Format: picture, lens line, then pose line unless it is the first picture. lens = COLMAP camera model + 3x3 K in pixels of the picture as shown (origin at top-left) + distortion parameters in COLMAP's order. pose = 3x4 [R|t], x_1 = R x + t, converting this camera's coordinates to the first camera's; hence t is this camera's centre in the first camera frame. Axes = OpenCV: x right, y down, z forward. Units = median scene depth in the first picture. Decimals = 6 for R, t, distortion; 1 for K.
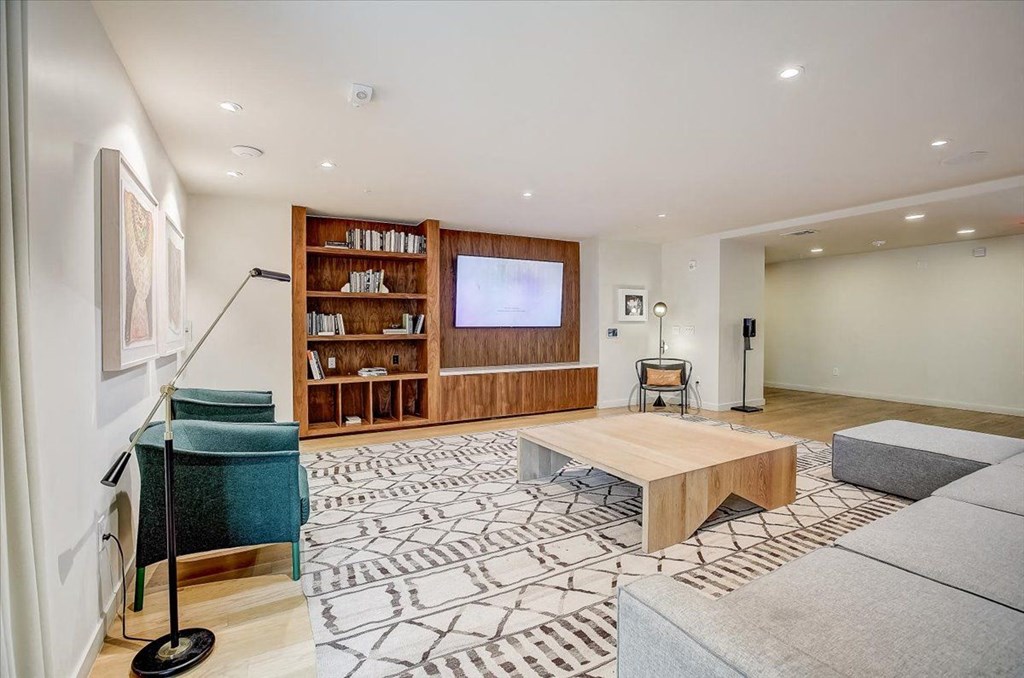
lens RADIAL K [[466.7, 0, 515.1], [0, 466.7, 334.8], [0, 0, 1]] dist [-0.031484, 0.006489]
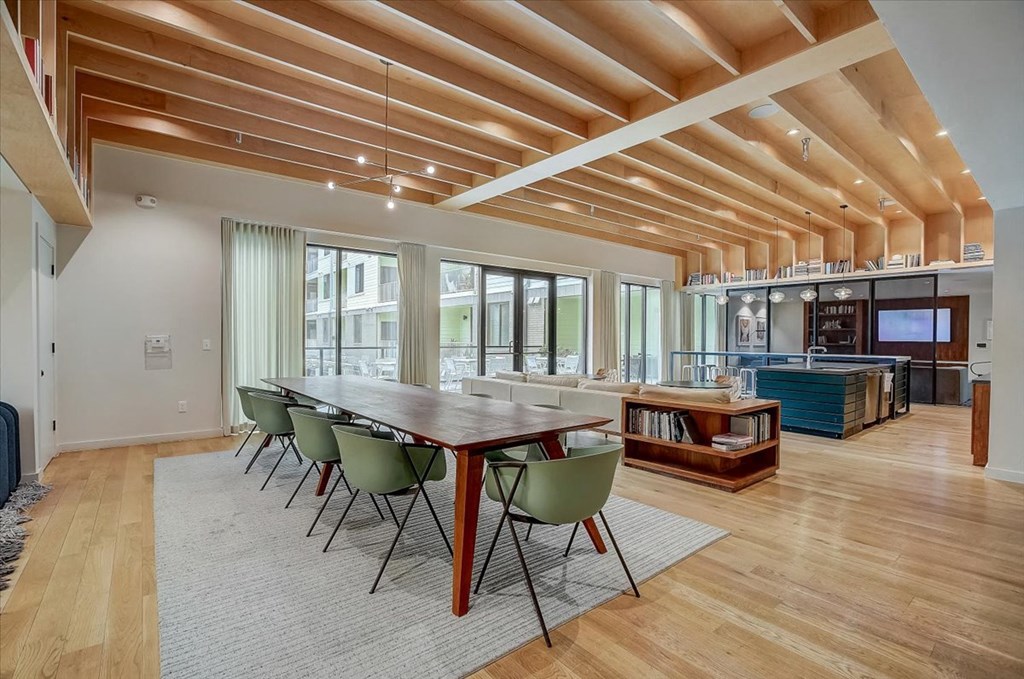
lens RADIAL K [[468.7, 0, 508.4], [0, 468.7, 341.7], [0, 0, 1]] dist [-0.039054, 0.007348]
pose [[0.186170, 0.014917, -0.982404, 1.963416], [-0.024909, 0.999635, 0.010458, 0.009891], [0.982202, 0.022524, 0.186473, -1.375625]]
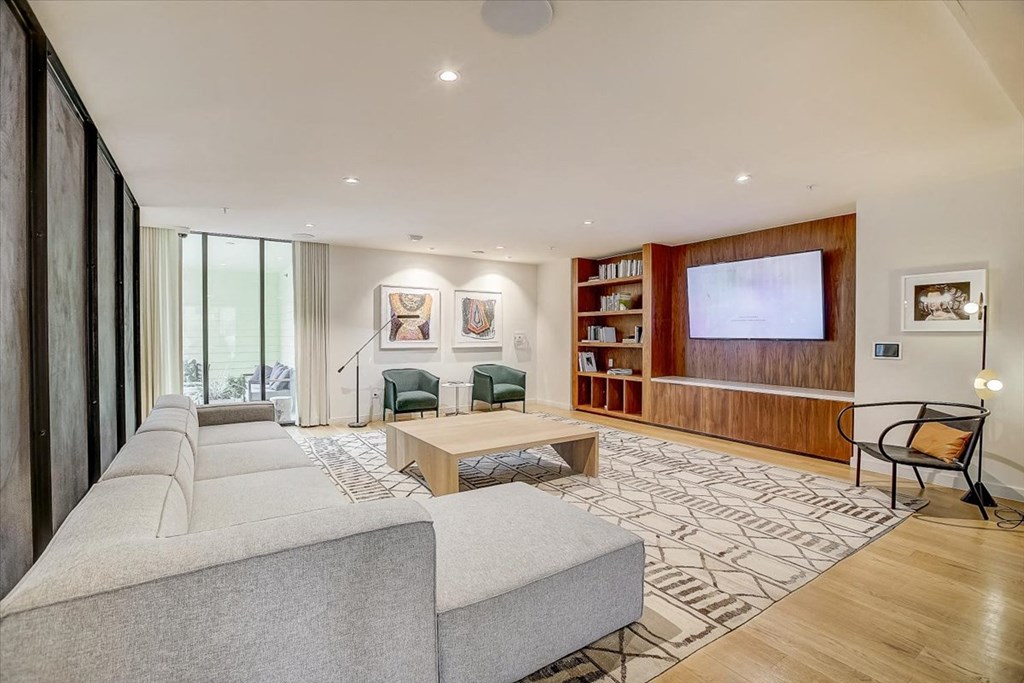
lens RADIAL K [[468.7, 0, 521.0], [0, 468.7, 340.6], [0, 0, 1]] dist [-0.039054, 0.007348]
pose [[0.104164, 0.018608, -0.994386, 0.934334], [-0.018868, 0.999682, 0.016731, -0.022842], [0.994381, 0.017020, 0.104482, 0.577235]]
